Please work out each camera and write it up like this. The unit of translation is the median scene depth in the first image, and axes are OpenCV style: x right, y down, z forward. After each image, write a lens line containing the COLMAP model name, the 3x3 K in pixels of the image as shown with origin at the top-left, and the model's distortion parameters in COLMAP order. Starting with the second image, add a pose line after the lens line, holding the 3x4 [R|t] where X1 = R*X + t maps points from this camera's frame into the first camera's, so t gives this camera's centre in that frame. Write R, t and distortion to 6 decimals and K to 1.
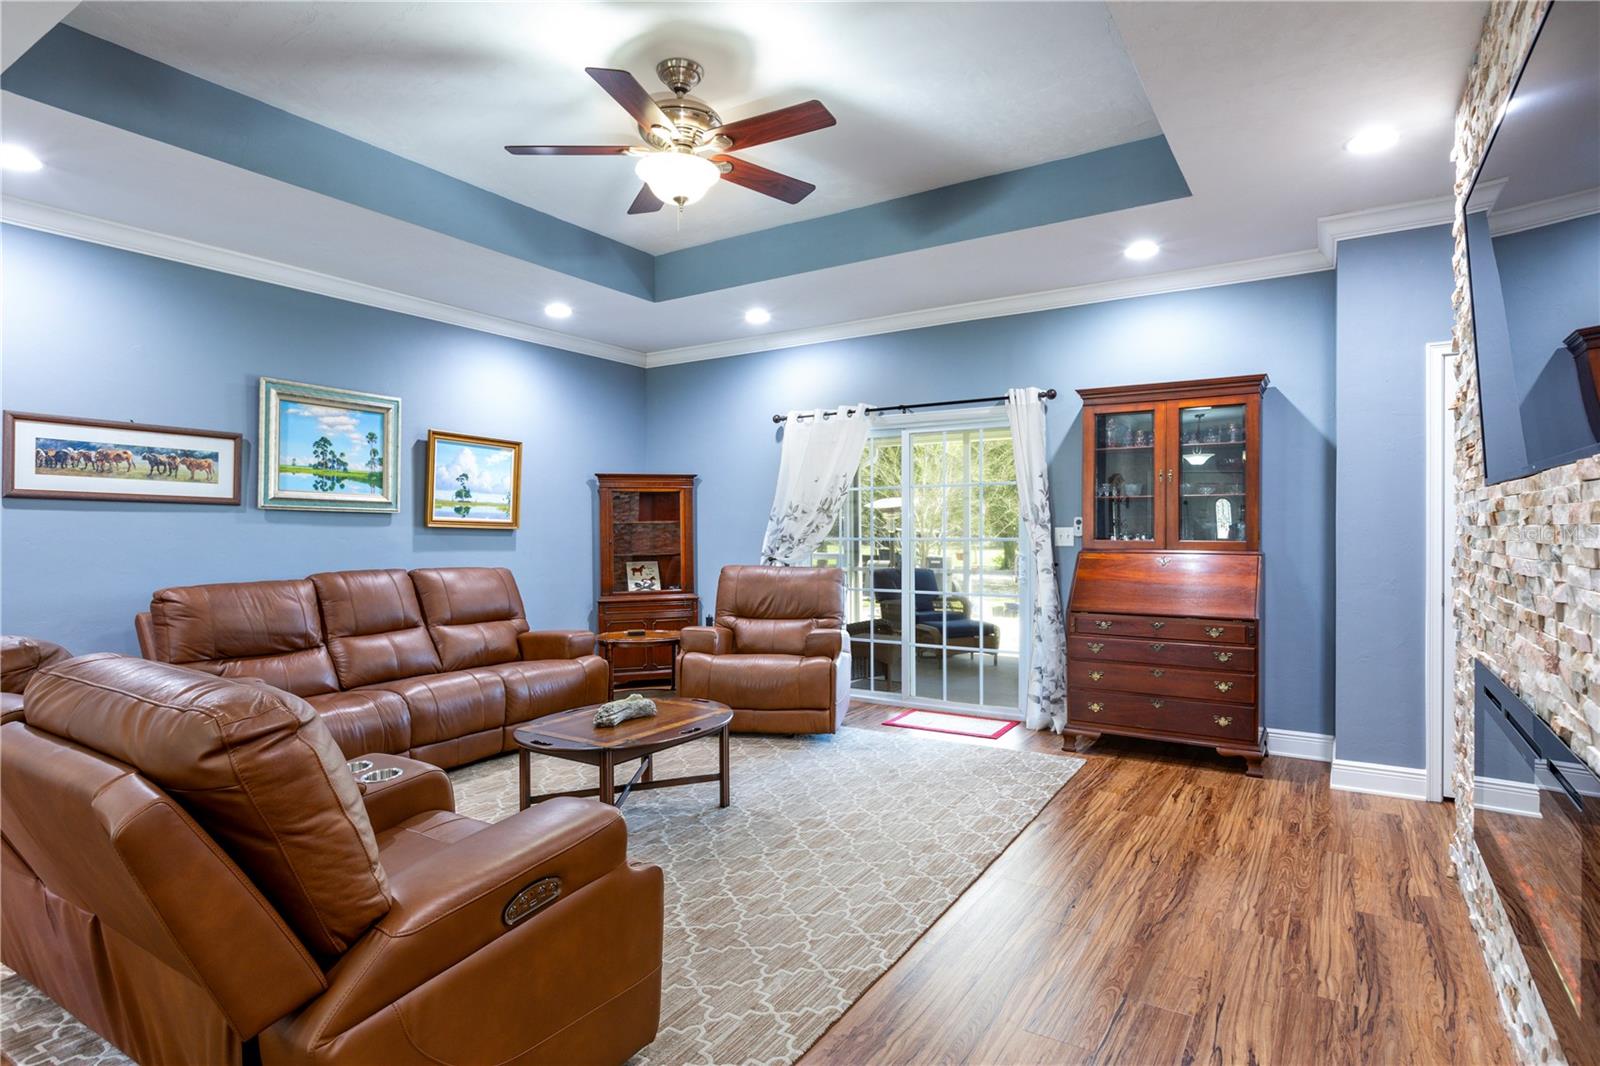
lens RADIAL K [[860.3, 0, 801.4], [0, 860.3, 529.1], [0, 0, 1]] dist [-0.002071, -0.000197]
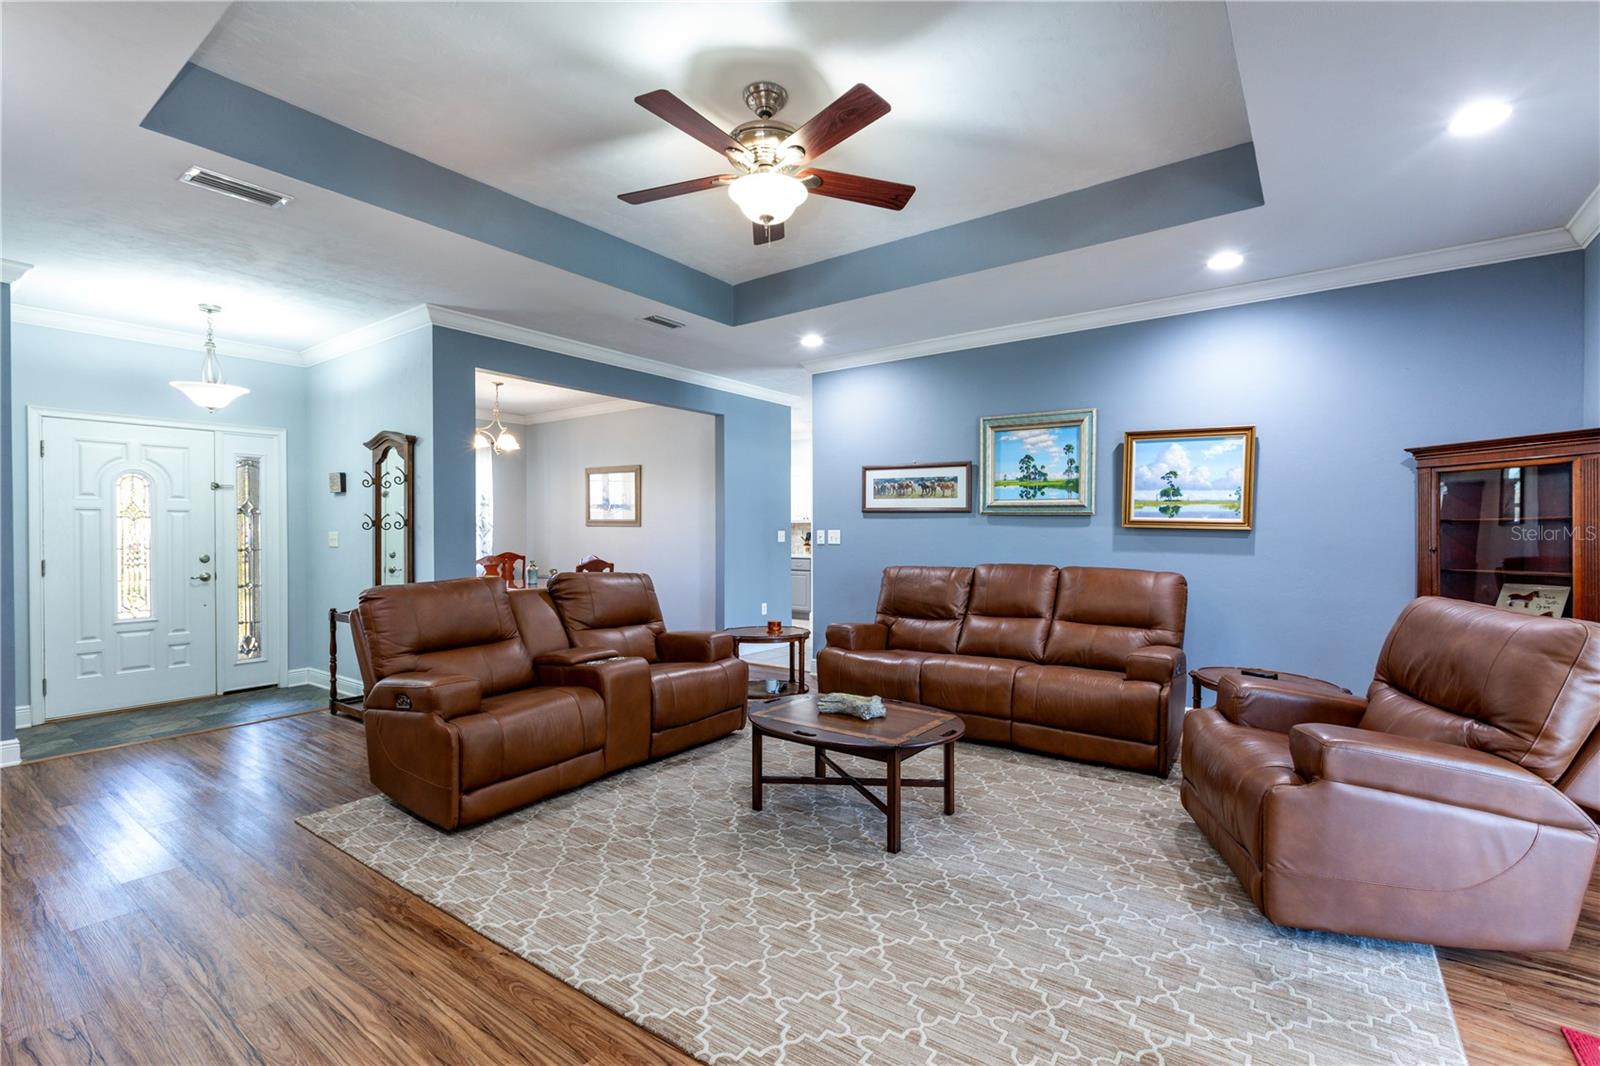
lens RADIAL K [[721.9, 0, 795.1], [0, 721.9, 533.2], [0, 0, 1]] dist [0.008452, -0.002594]
pose [[-0.080894, 0.009714, -0.996675, 0.494774], [0.002125, 0.999952, 0.009573, -0.005213], [0.996720, -0.001343, -0.080910, 0.738971]]
